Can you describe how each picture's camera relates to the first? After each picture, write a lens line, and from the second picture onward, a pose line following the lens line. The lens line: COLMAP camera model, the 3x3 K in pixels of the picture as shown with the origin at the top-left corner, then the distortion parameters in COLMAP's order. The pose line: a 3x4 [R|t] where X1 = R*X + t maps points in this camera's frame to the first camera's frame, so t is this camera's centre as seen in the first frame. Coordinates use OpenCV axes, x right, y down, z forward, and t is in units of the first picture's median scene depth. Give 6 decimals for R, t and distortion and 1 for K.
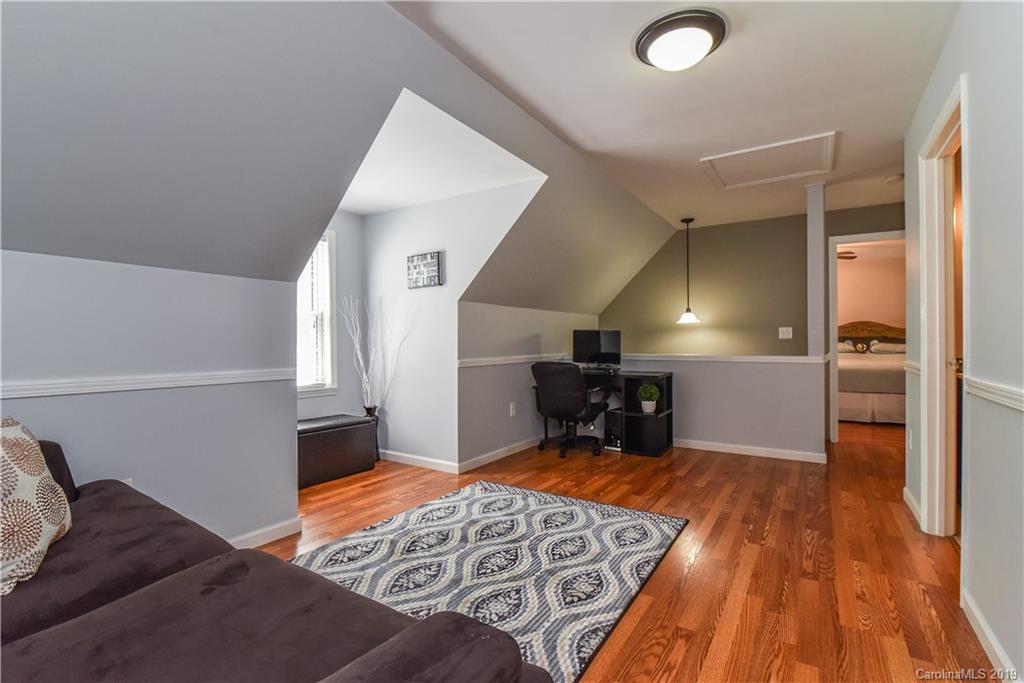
lens RADIAL K [[477.2, 0, 503.3], [0, 477.2, 340.1], [0, 0, 1]] dist [-0.019817, 0.000225]
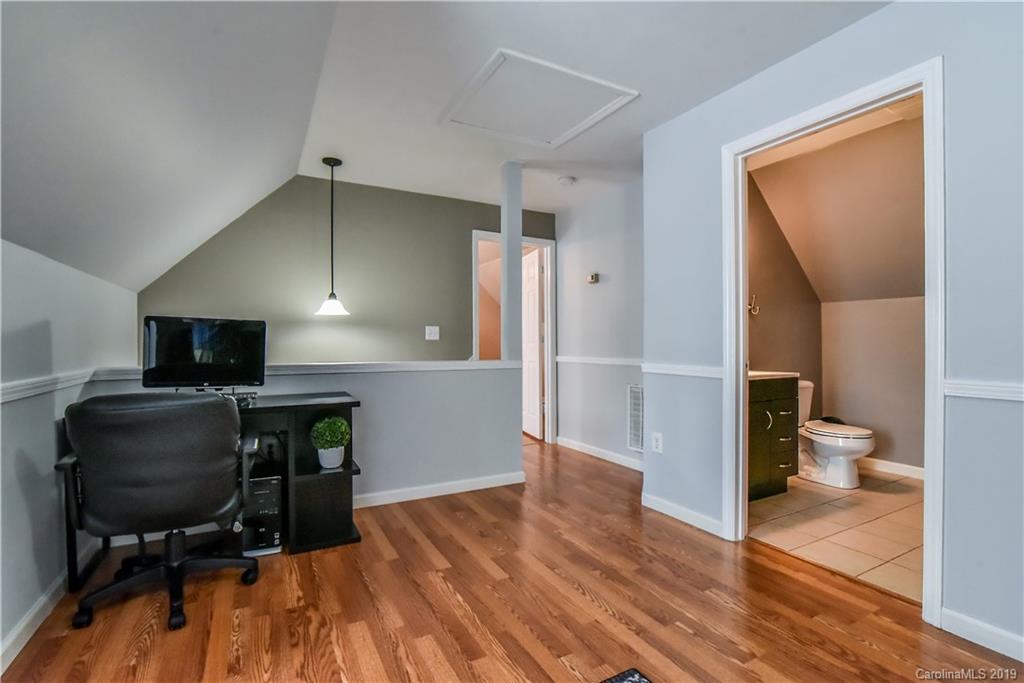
lens RADIAL K [[477.2, 0, 518.1], [0, 477.2, 342.8], [0, 0, 1]] dist [-0.019817, 0.000225]
pose [[0.469611, 0.005722, 0.882855, -0.143647], [-0.001033, 0.999982, -0.005932, 0.012101], [-0.882873, 0.001874, 0.469608, 0.851859]]
